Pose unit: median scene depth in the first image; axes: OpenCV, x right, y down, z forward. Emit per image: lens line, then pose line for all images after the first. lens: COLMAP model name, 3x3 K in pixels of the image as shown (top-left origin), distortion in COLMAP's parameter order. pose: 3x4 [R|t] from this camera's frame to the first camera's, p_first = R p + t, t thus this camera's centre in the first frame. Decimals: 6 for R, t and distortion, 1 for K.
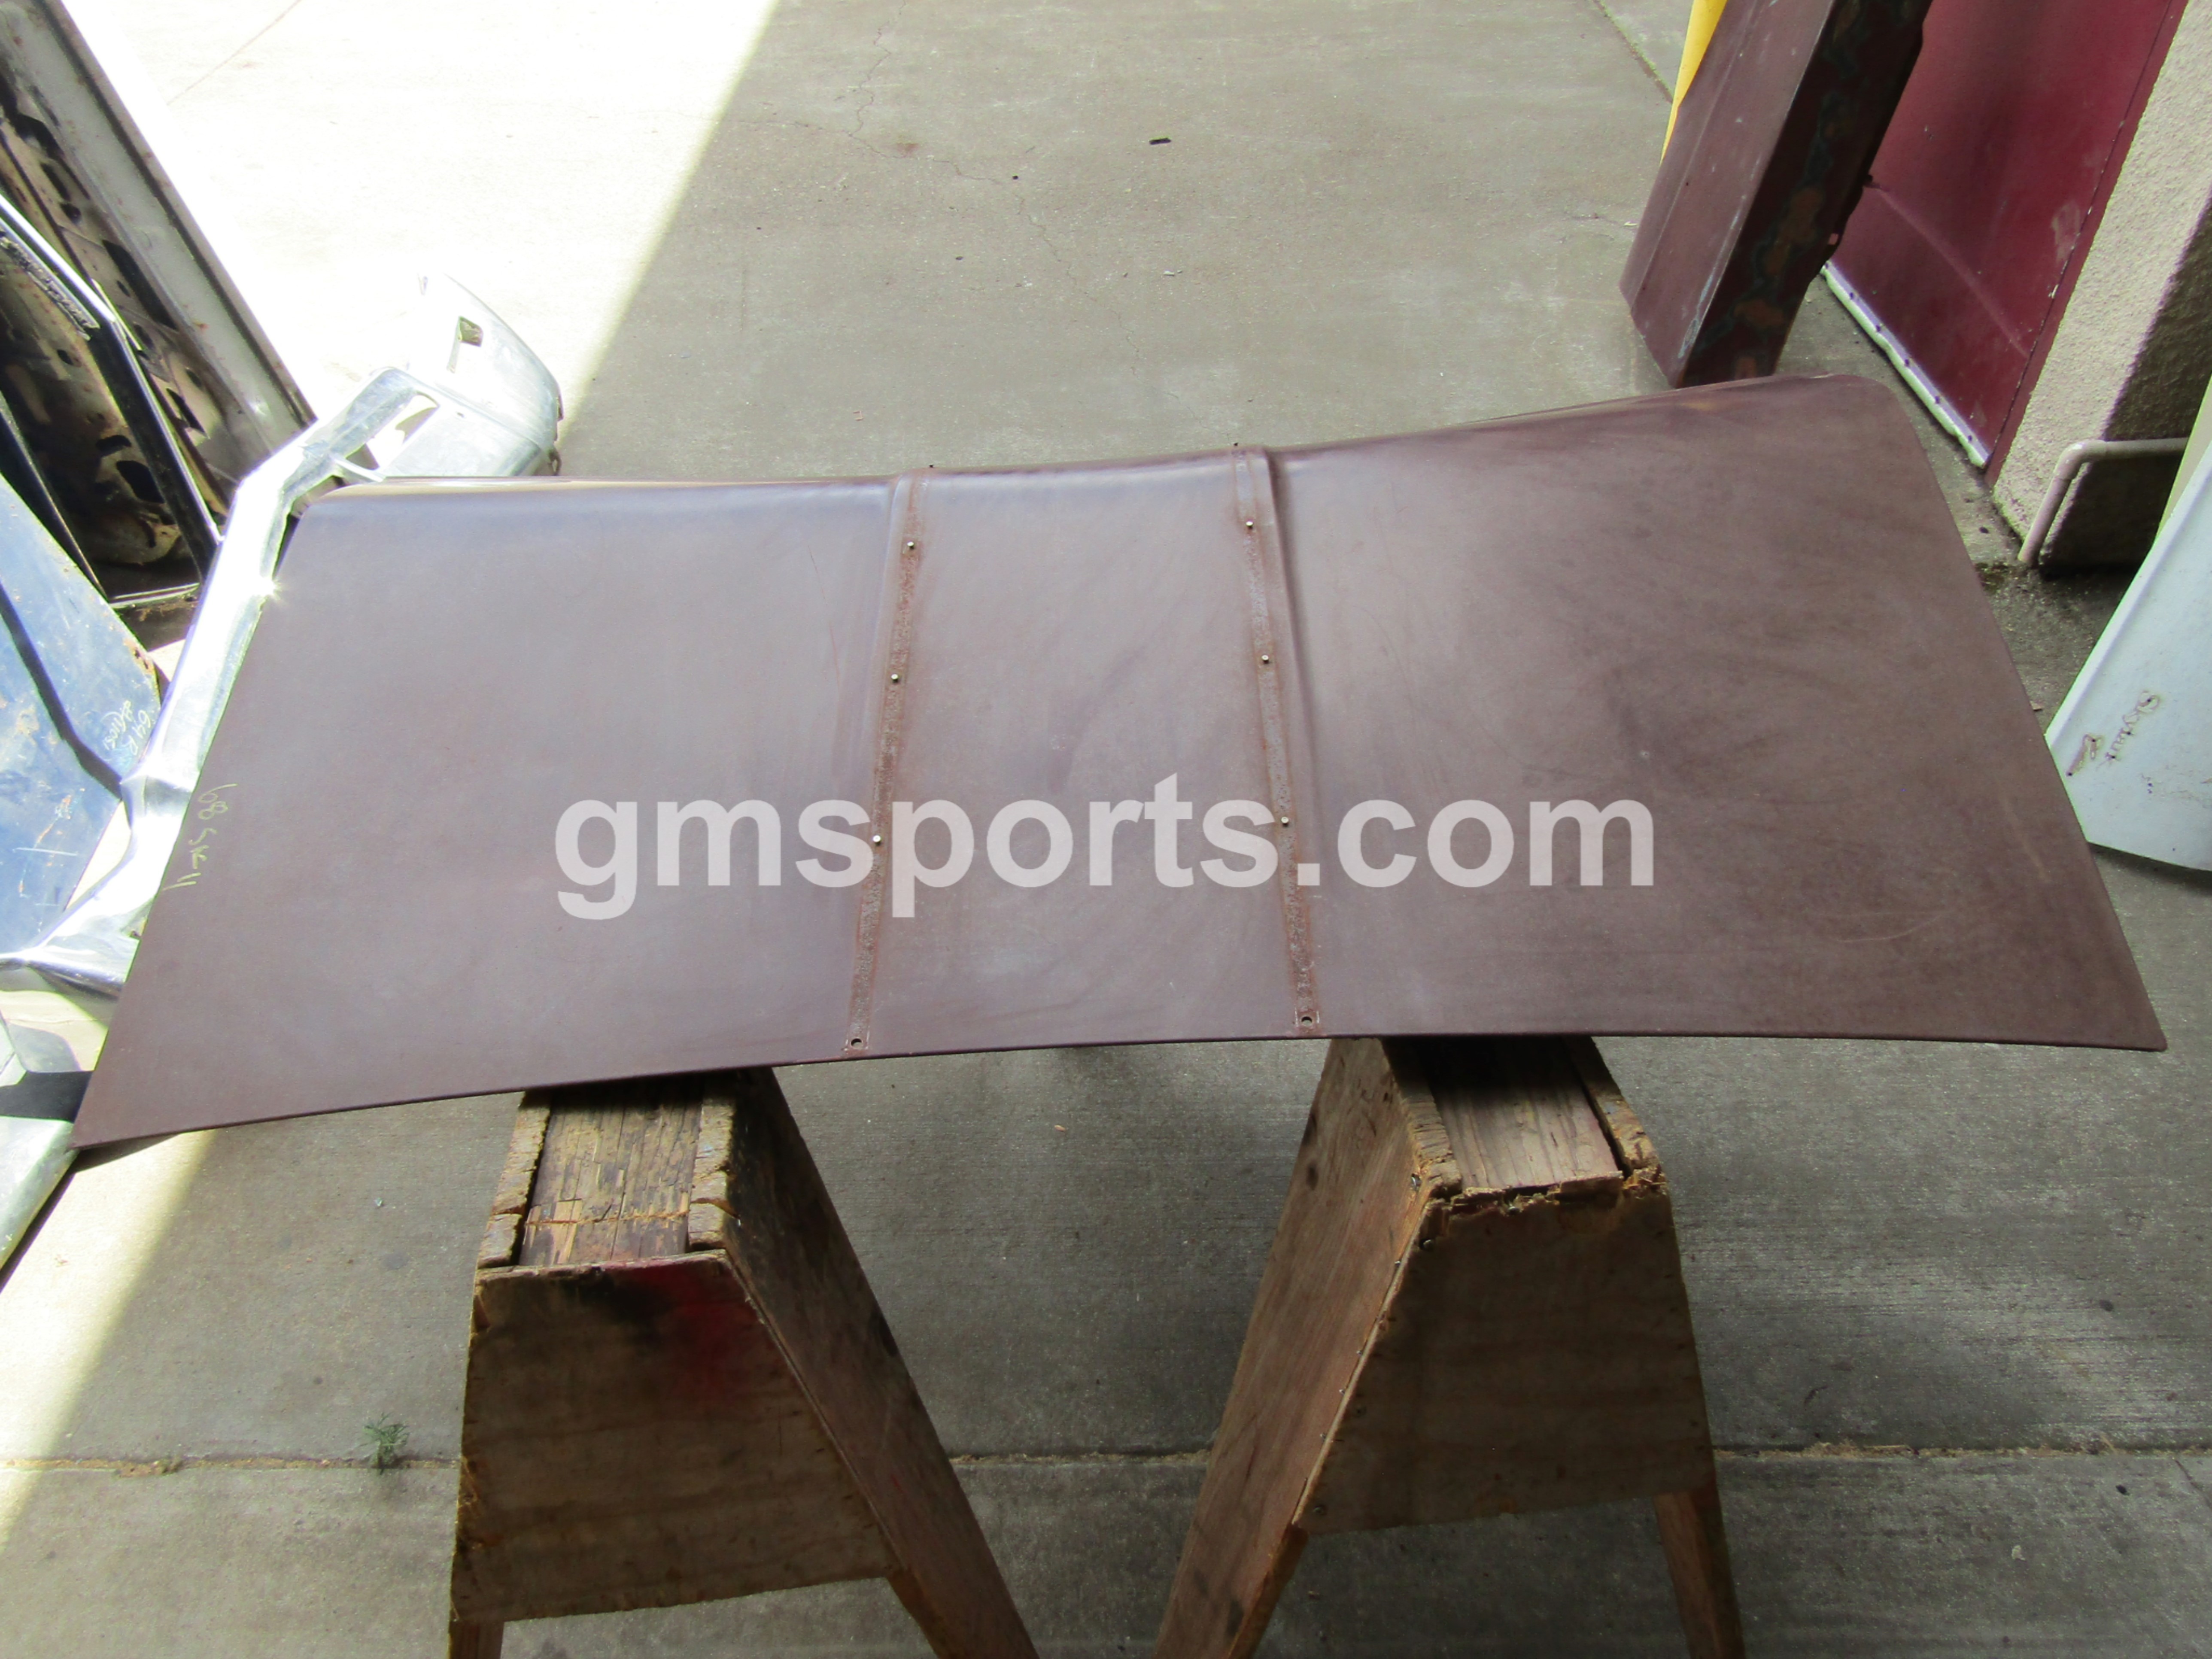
lens RADIAL K [[1574.3, 0, 1074.6], [0, 1574.3, 822.4], [0, 0, 1]] dist [-0.010002, 0.003995]
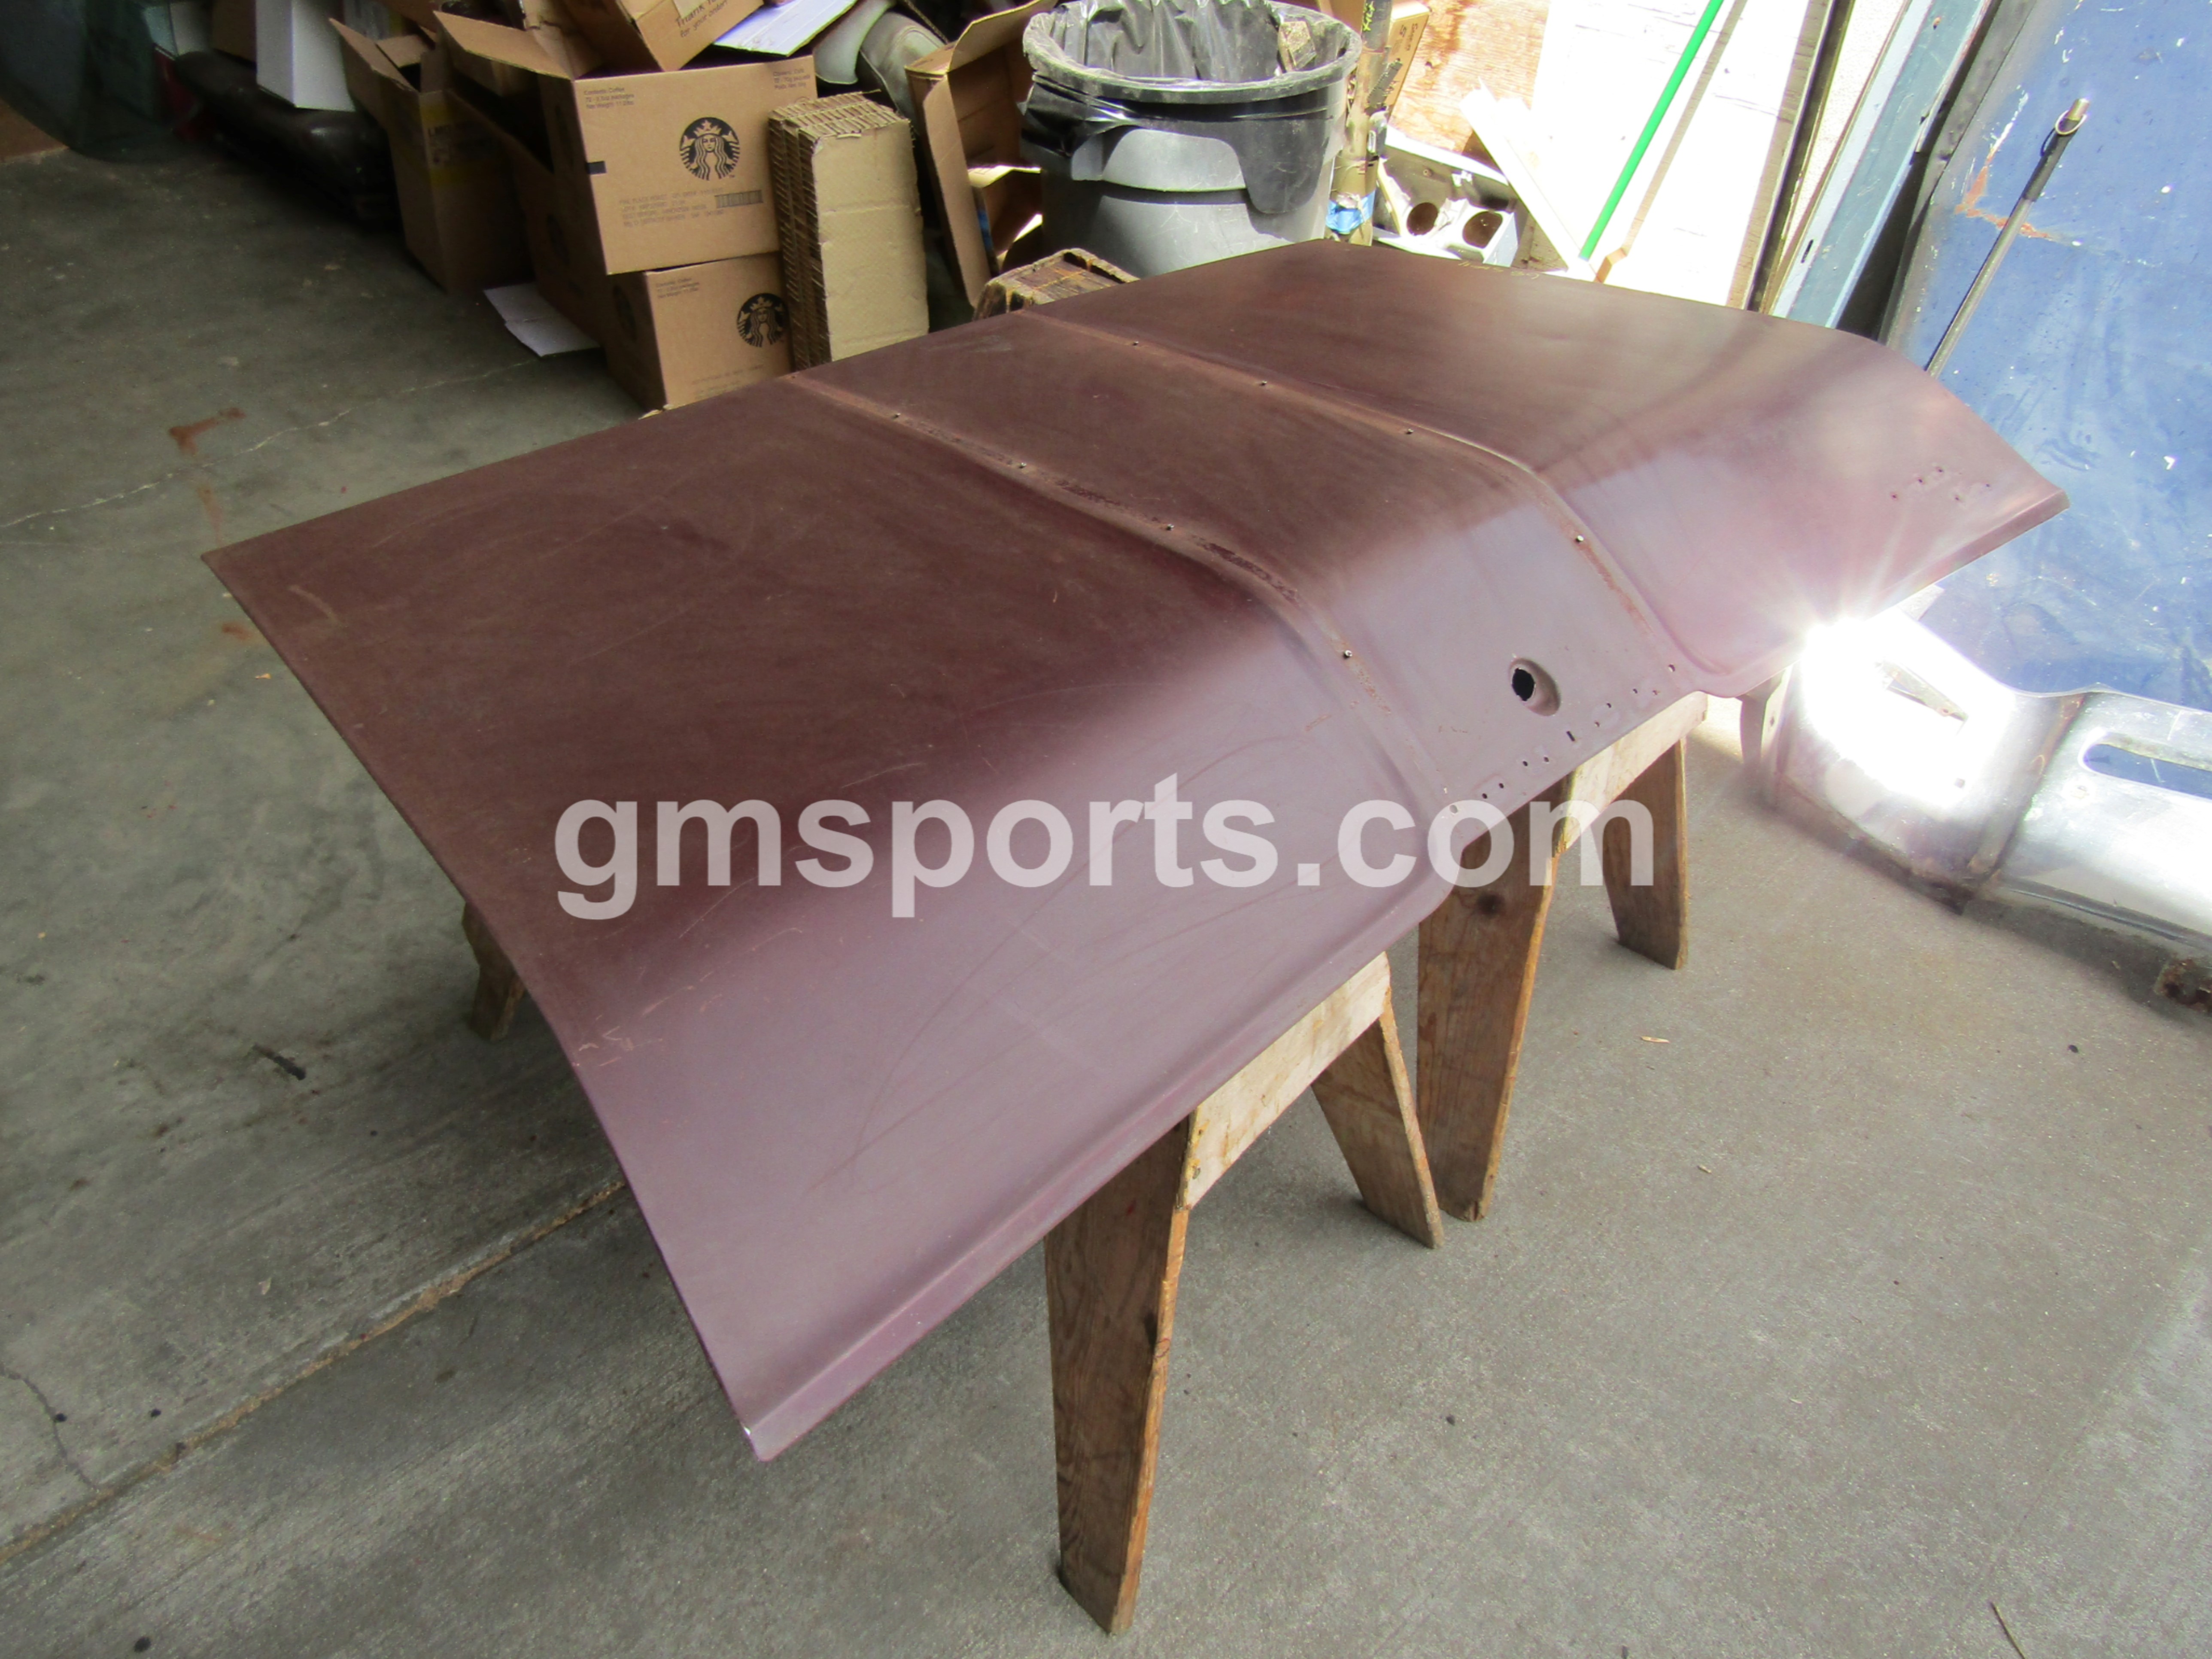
lens RADIAL K [[1574.3, 0, 1105.2], [0, 1574.3, 830.4], [0, 0, 1]] dist [-0.010002, 0.003995]
pose [[-0.726818, 0.458112, -0.511731, 0.534745], [-0.468344, 0.214407, 0.857137, -0.722267], [0.502384, 0.862649, 0.058719, 0.864736]]
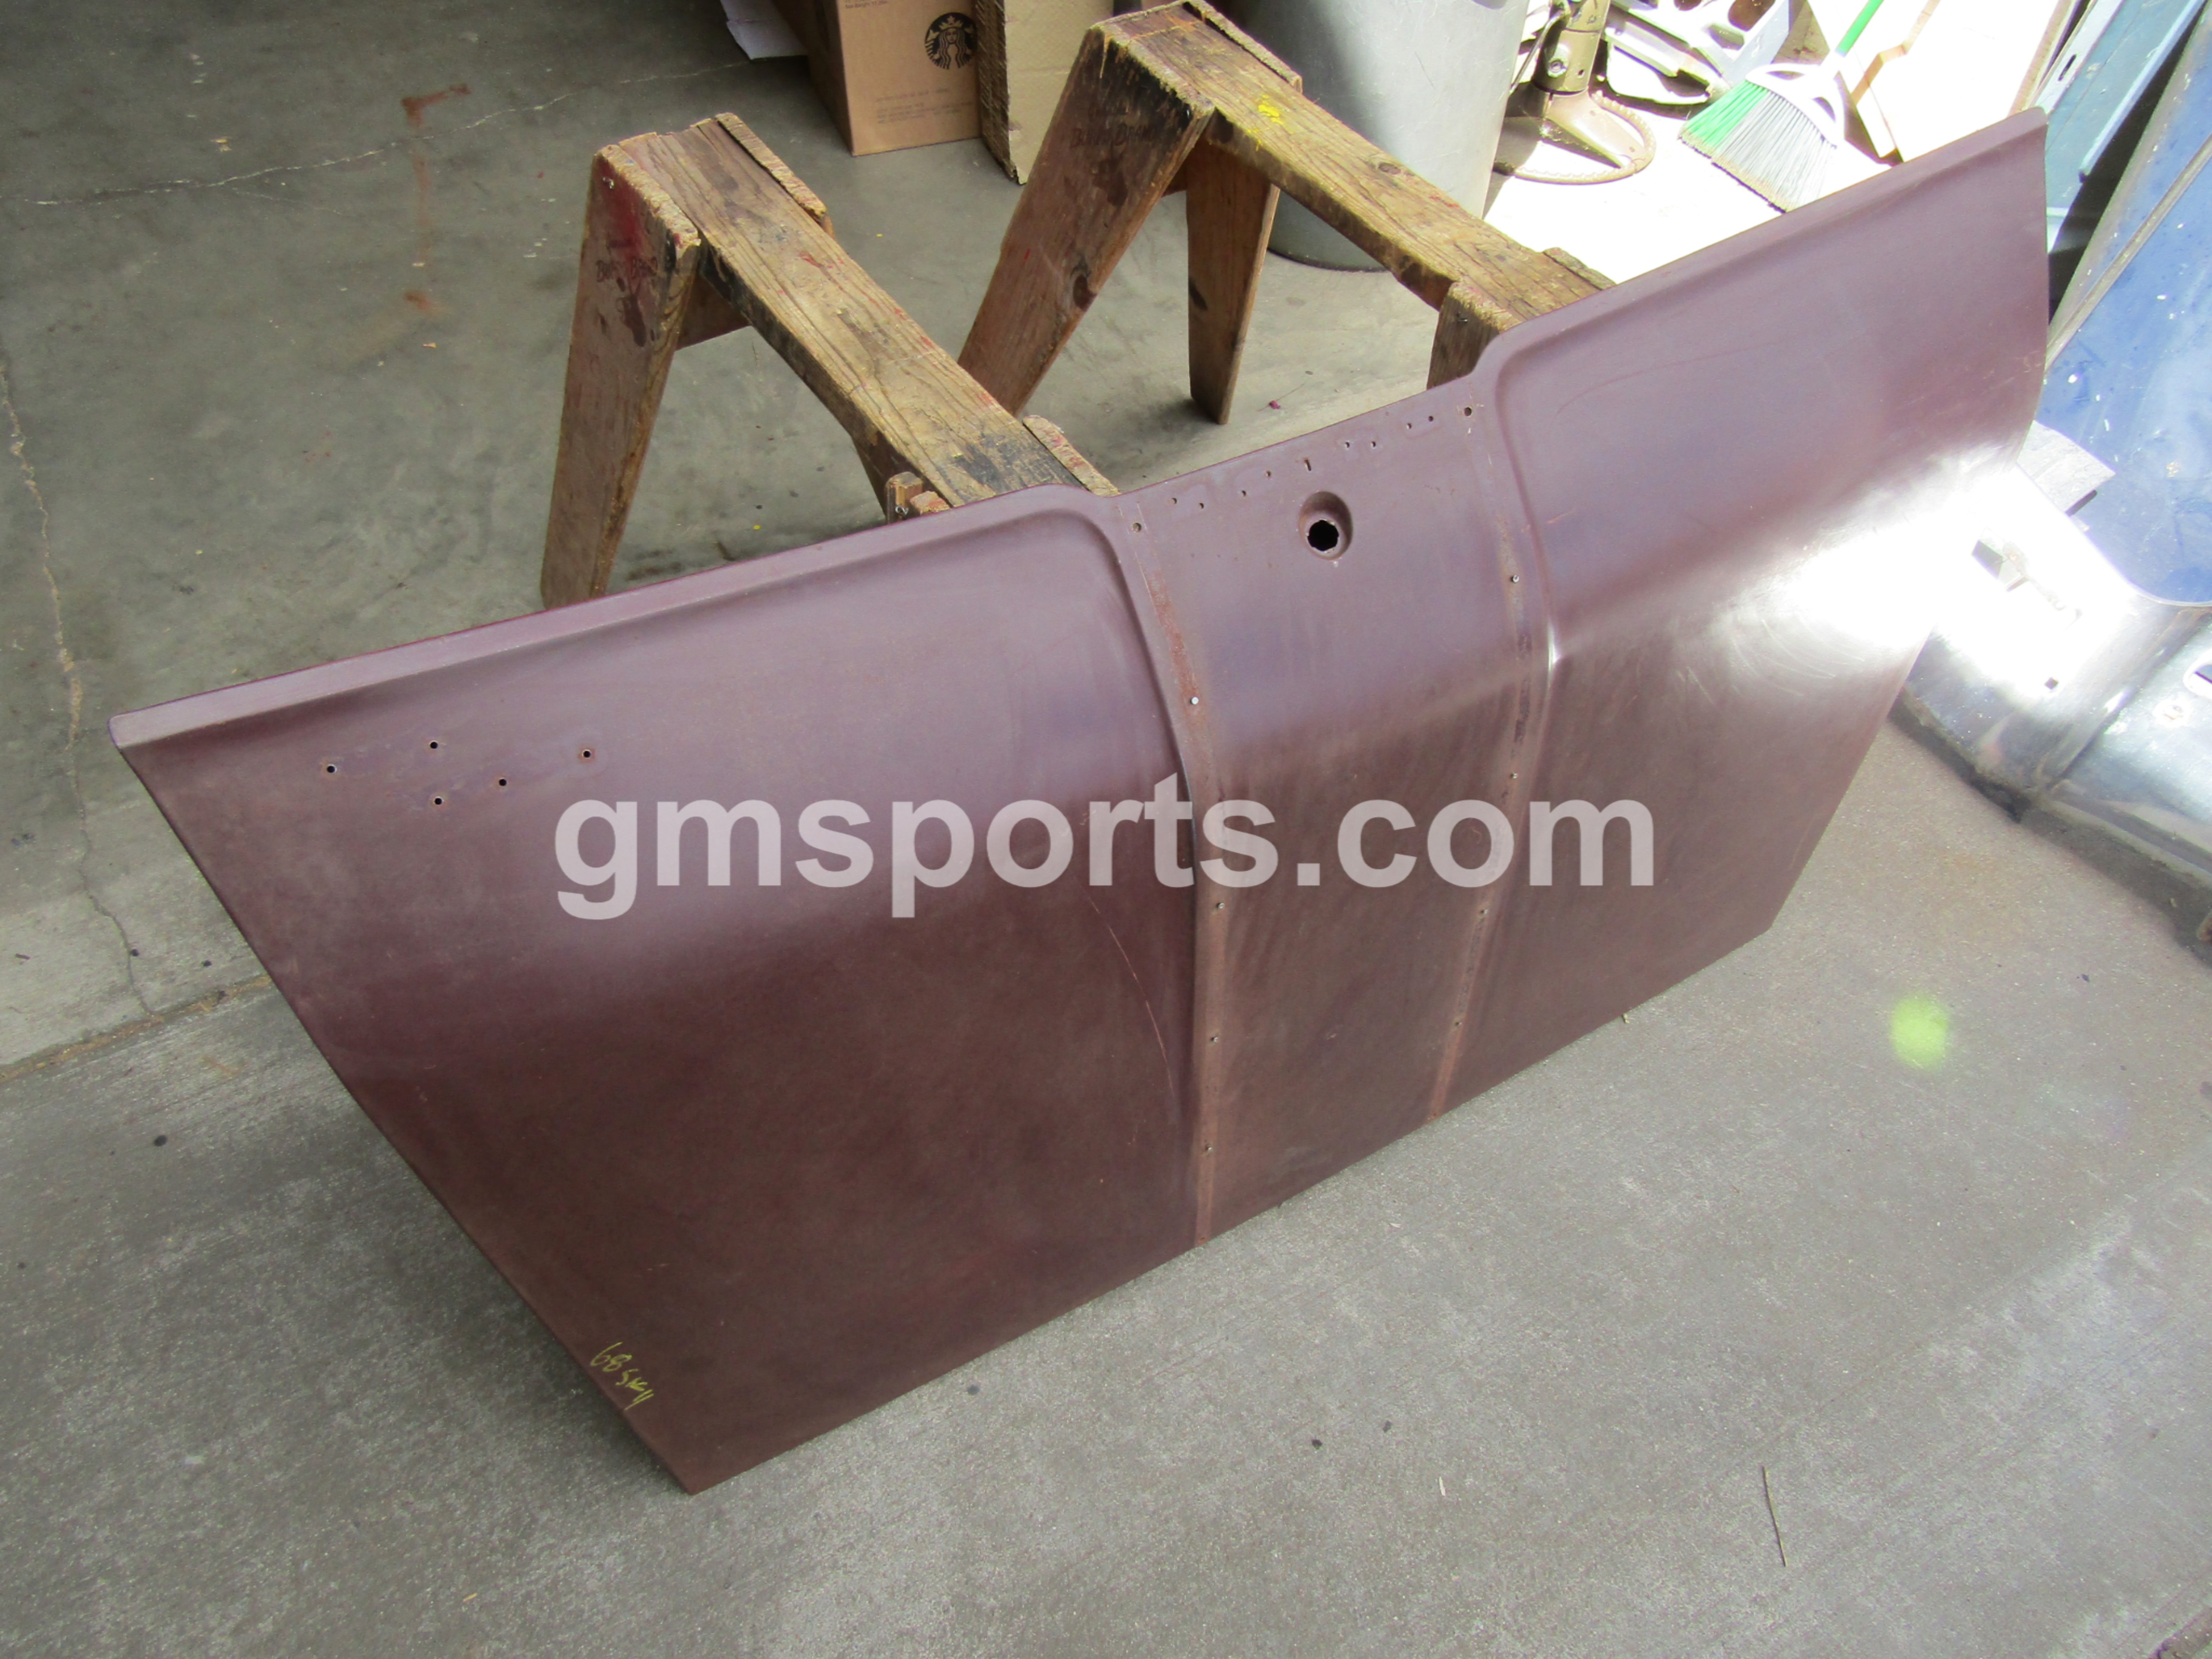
lens RADIAL K [[1574.3, 0, 1105.6], [0, 1574.3, 831.6], [0, 0, 1]] dist [-0.010002, 0.003995]
pose [[-0.865260, 0.388620, -0.316701, 0.395124], [-0.334949, 0.021894, 0.941982, -0.838392], [0.373007, 0.921138, 0.111223, 0.960964]]
